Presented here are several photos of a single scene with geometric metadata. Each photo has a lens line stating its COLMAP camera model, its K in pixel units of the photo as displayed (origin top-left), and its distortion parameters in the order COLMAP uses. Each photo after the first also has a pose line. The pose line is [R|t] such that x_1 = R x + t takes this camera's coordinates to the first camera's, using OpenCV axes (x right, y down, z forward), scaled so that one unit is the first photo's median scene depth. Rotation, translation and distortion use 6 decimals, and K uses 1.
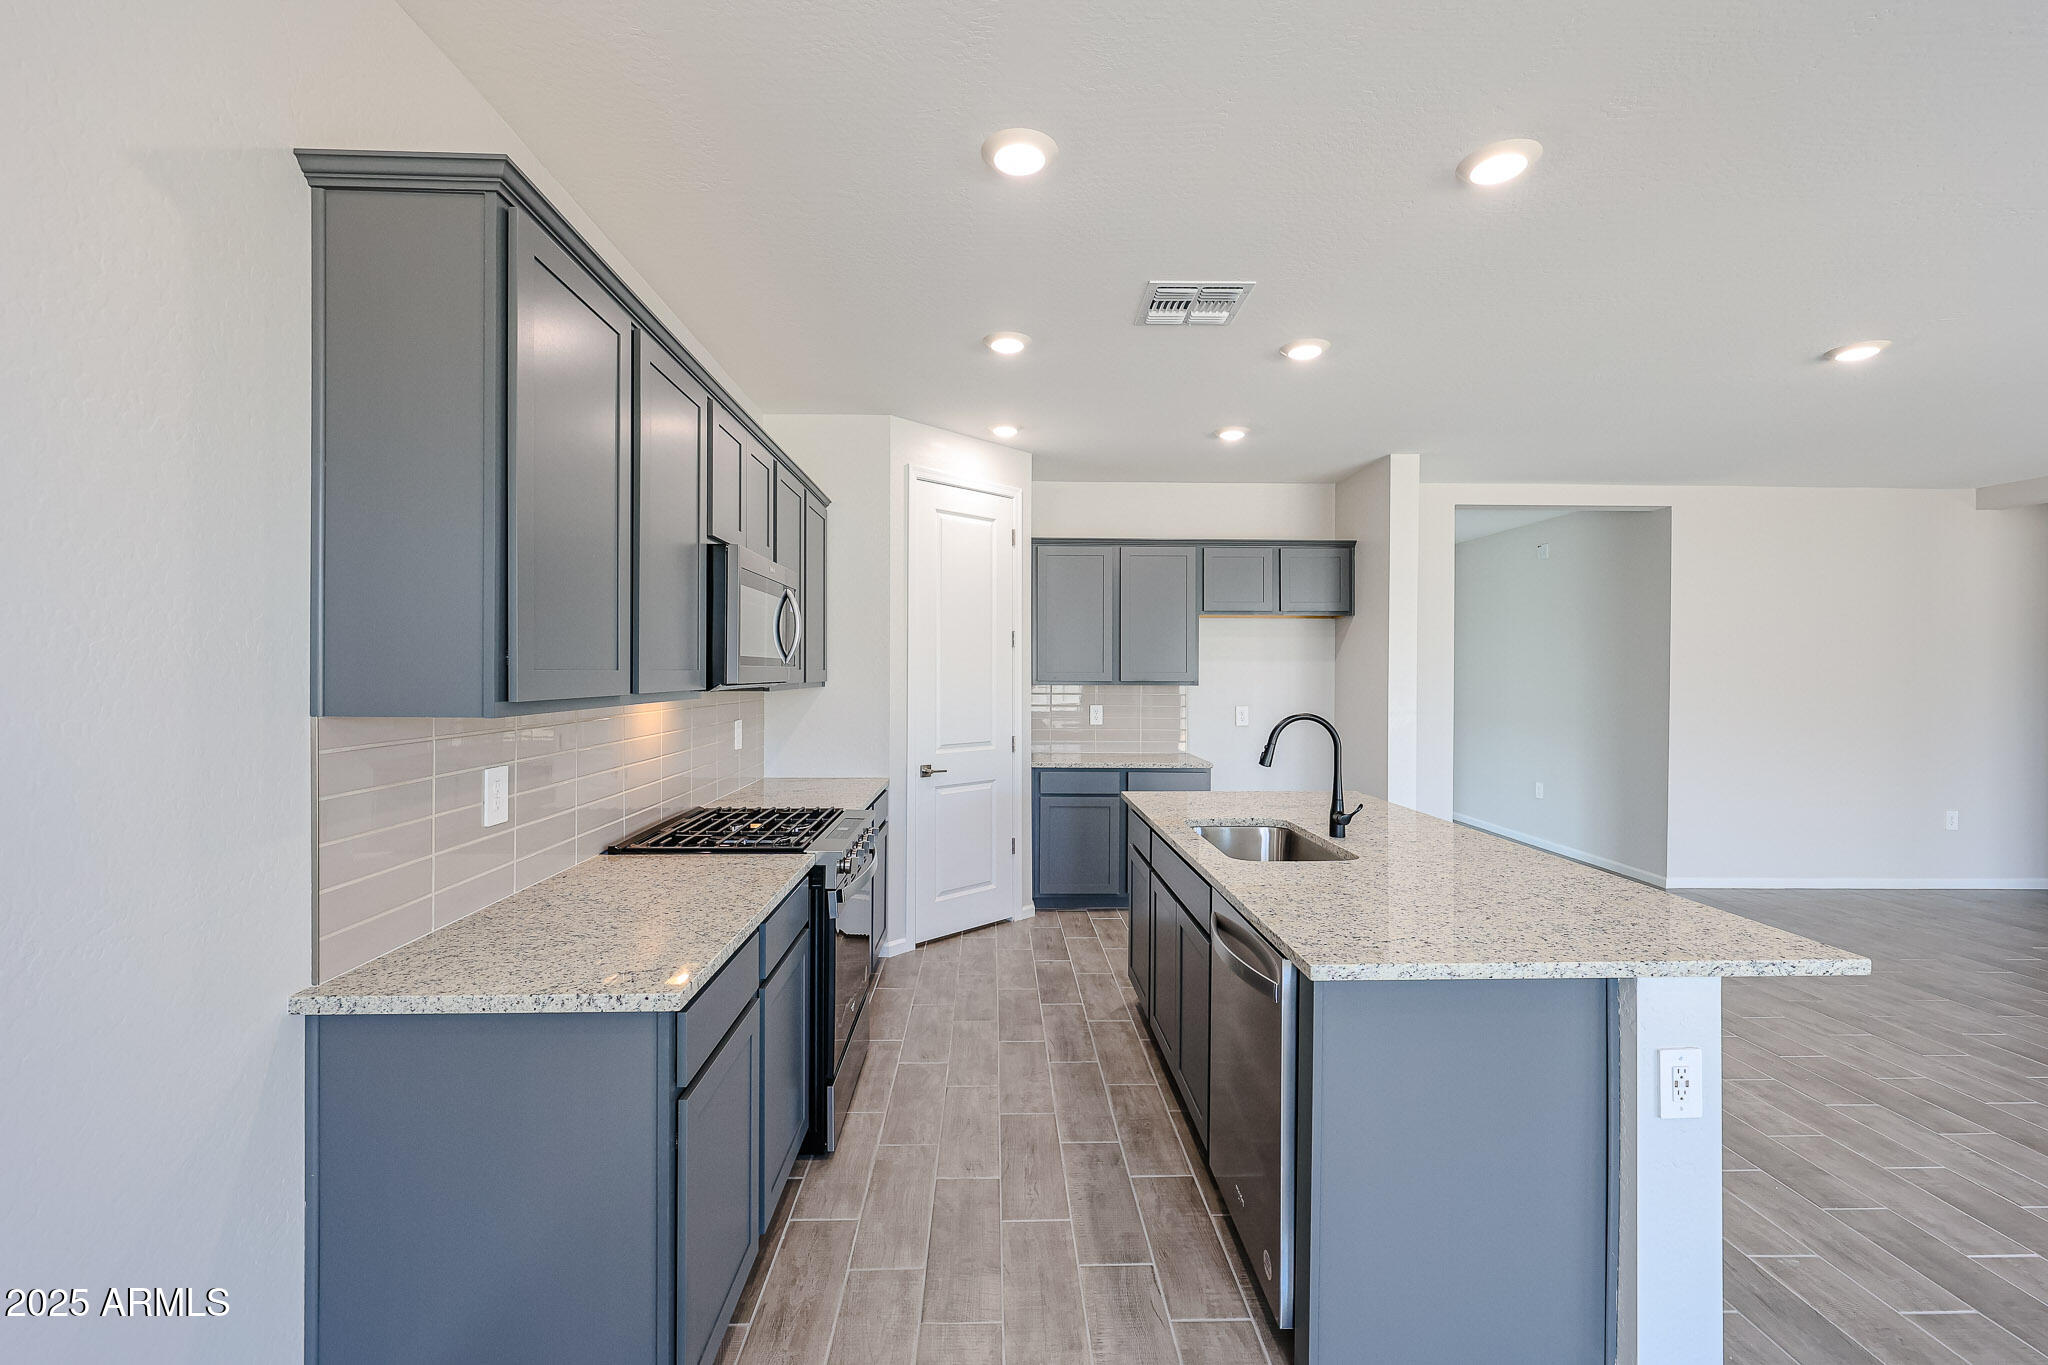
lens RADIAL K [[867.4, 0, 1014.1], [0, 867.4, 676.1], [0, 0, 1]] dist [0.002293, 0.000133]
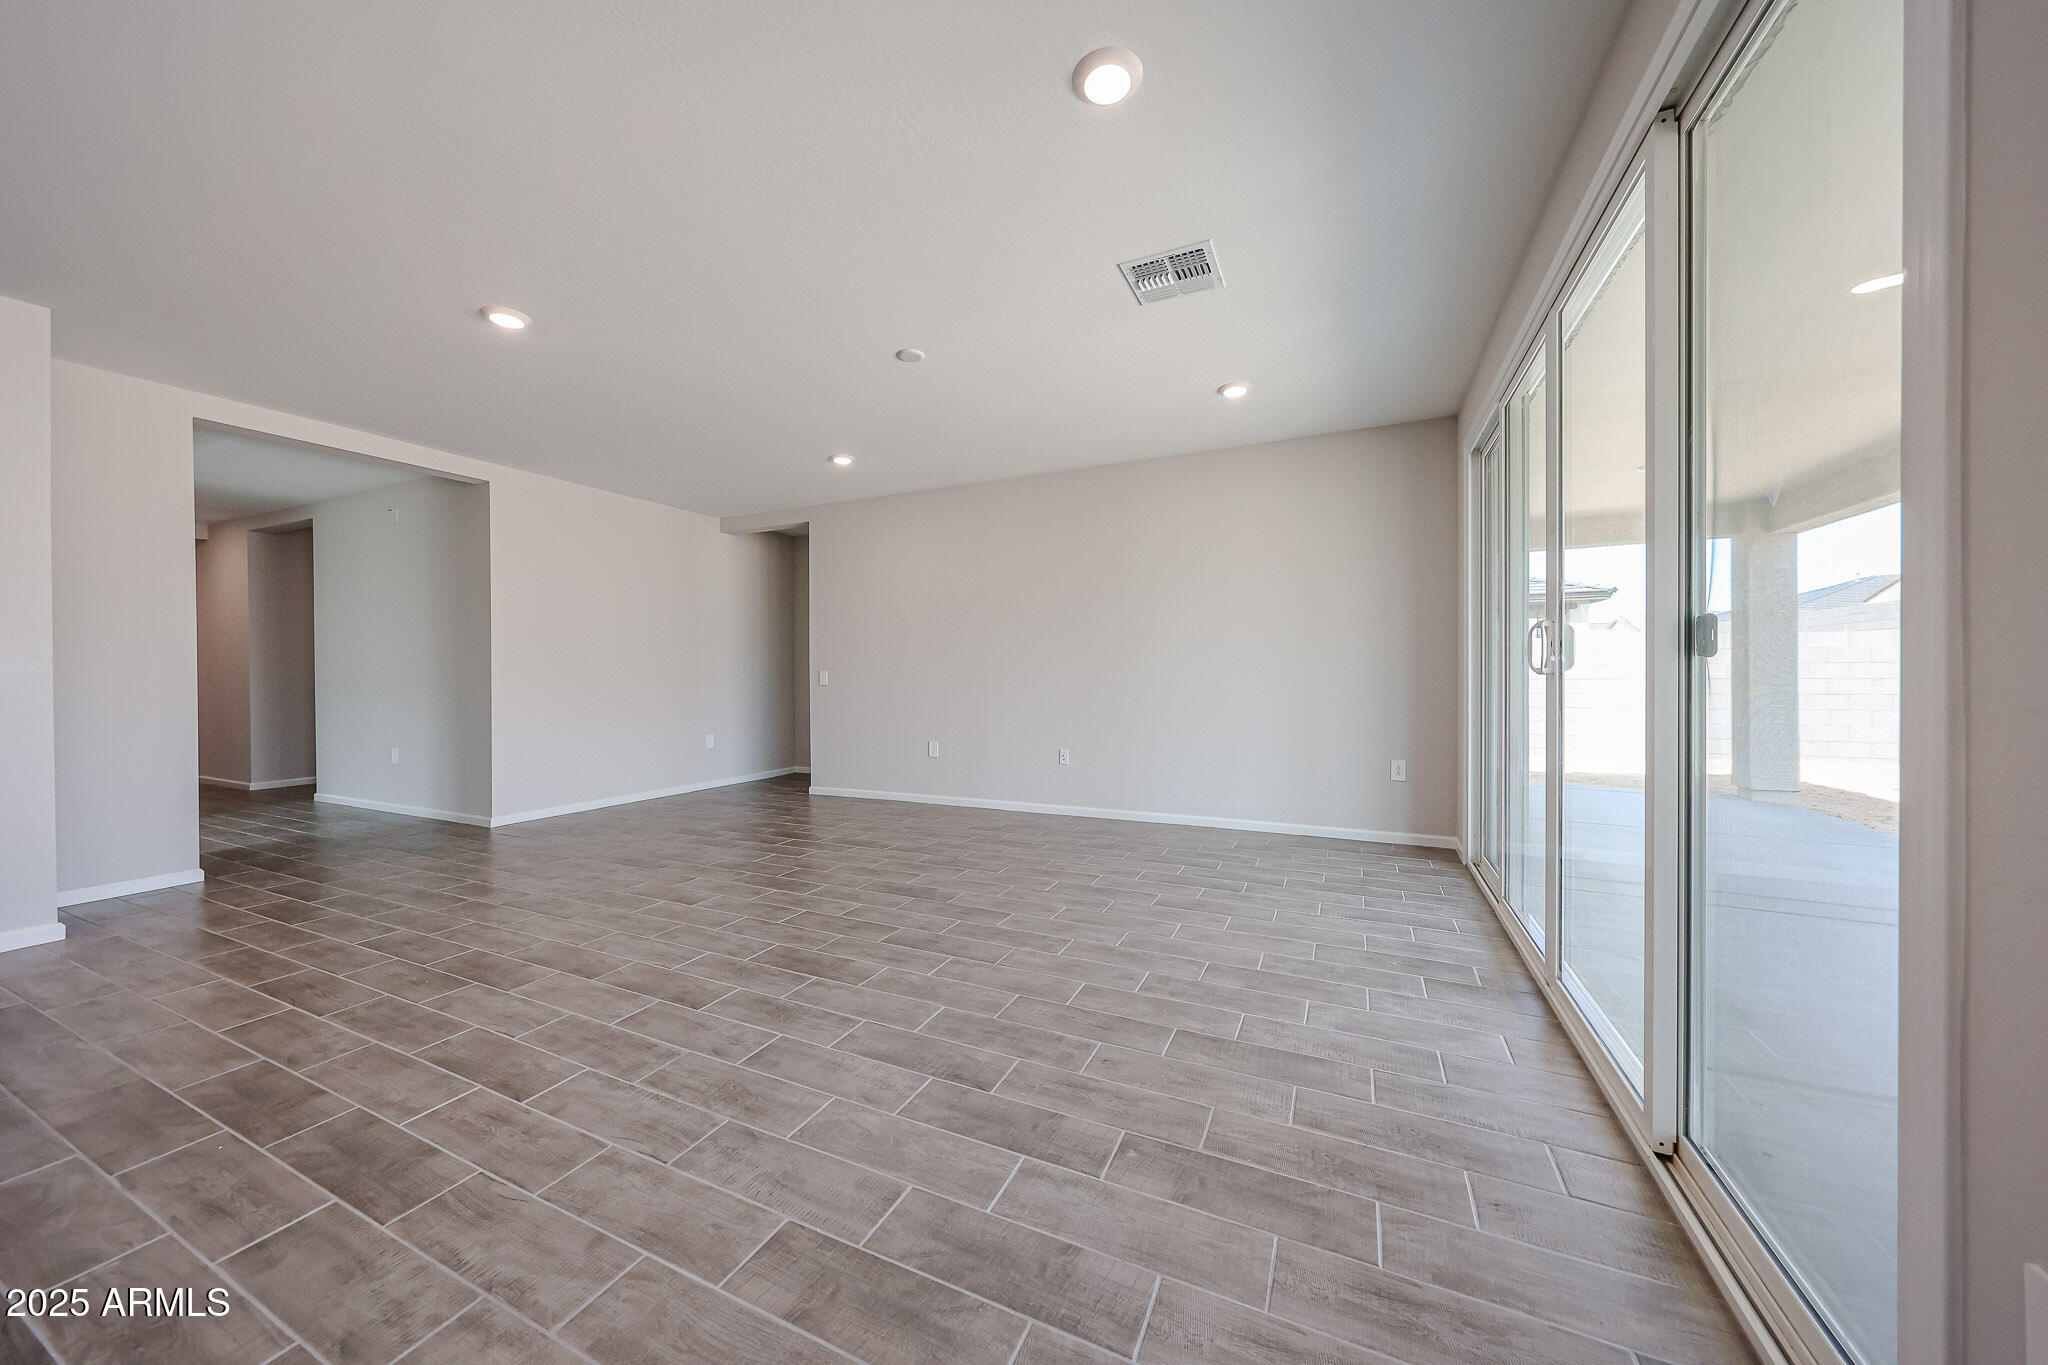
lens RADIAL K [[703.6, 0, 1020.6], [0, 703.6, 677.2], [0, 0, 1]] dist [-0.001630, 0.000078]
pose [[0.451093, -0.014518, 0.892359, 0.317041], [0.015733, 0.999842, 0.008313, 0.069368], [-0.892338, 0.010290, 0.451250, -0.004431]]
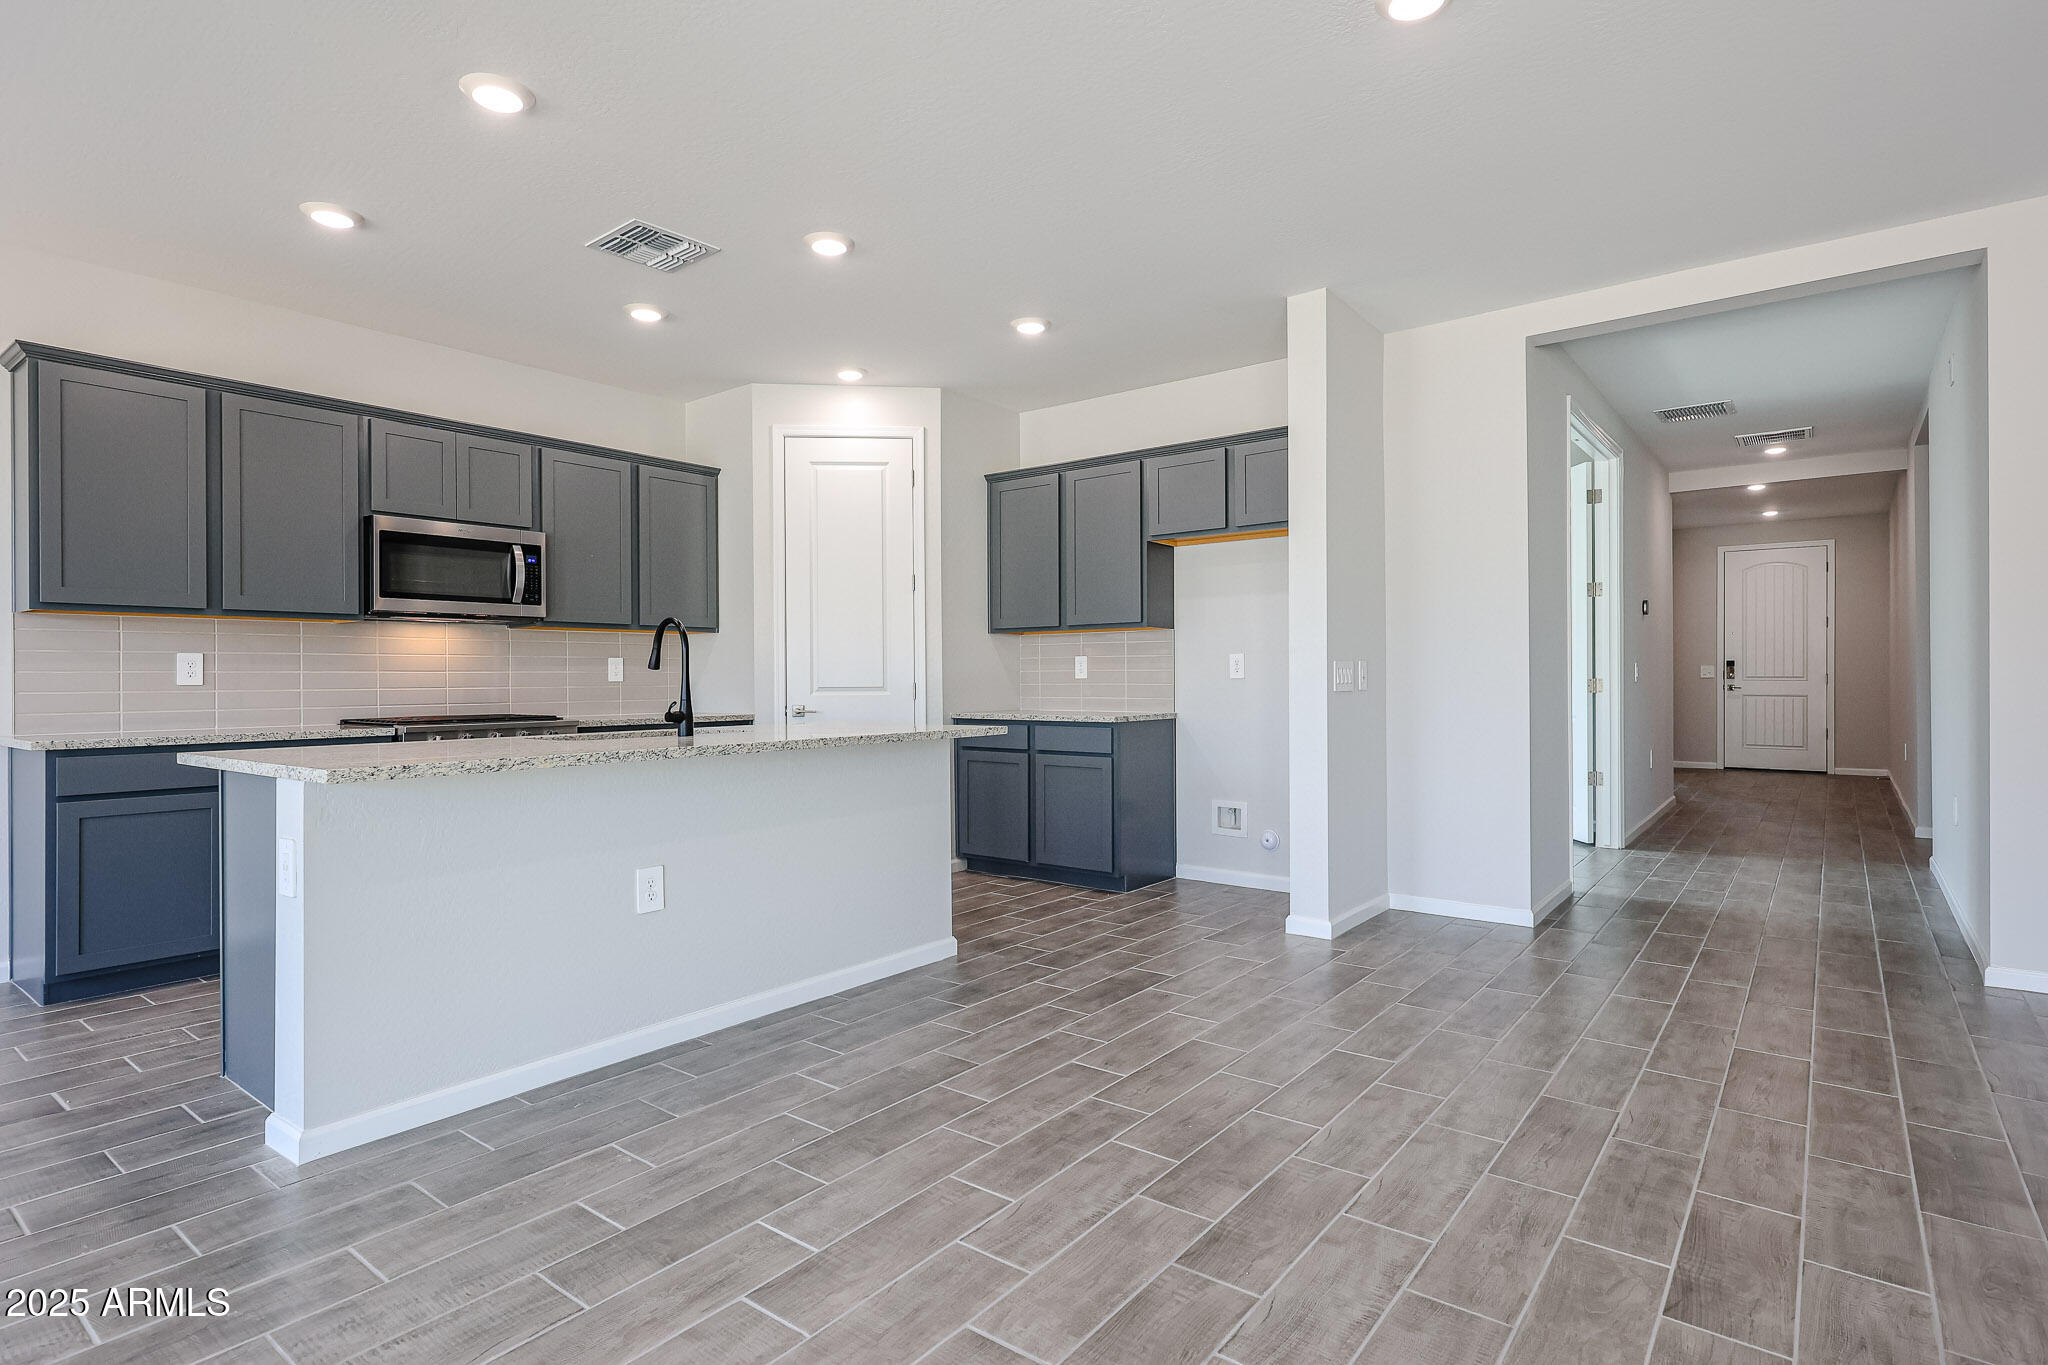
lens RADIAL K [[1041.0, 0, 1018.5], [0, 1041.0, 676.1], [0, 0, 1]] dist [0.002260, 0.000279]
pose [[0.770125, -0.010243, -0.637810, 0.859725], [0.005516, 0.999941, -0.009398, 0.075717], [0.637869, 0.003719, 0.770136, 0.182530]]
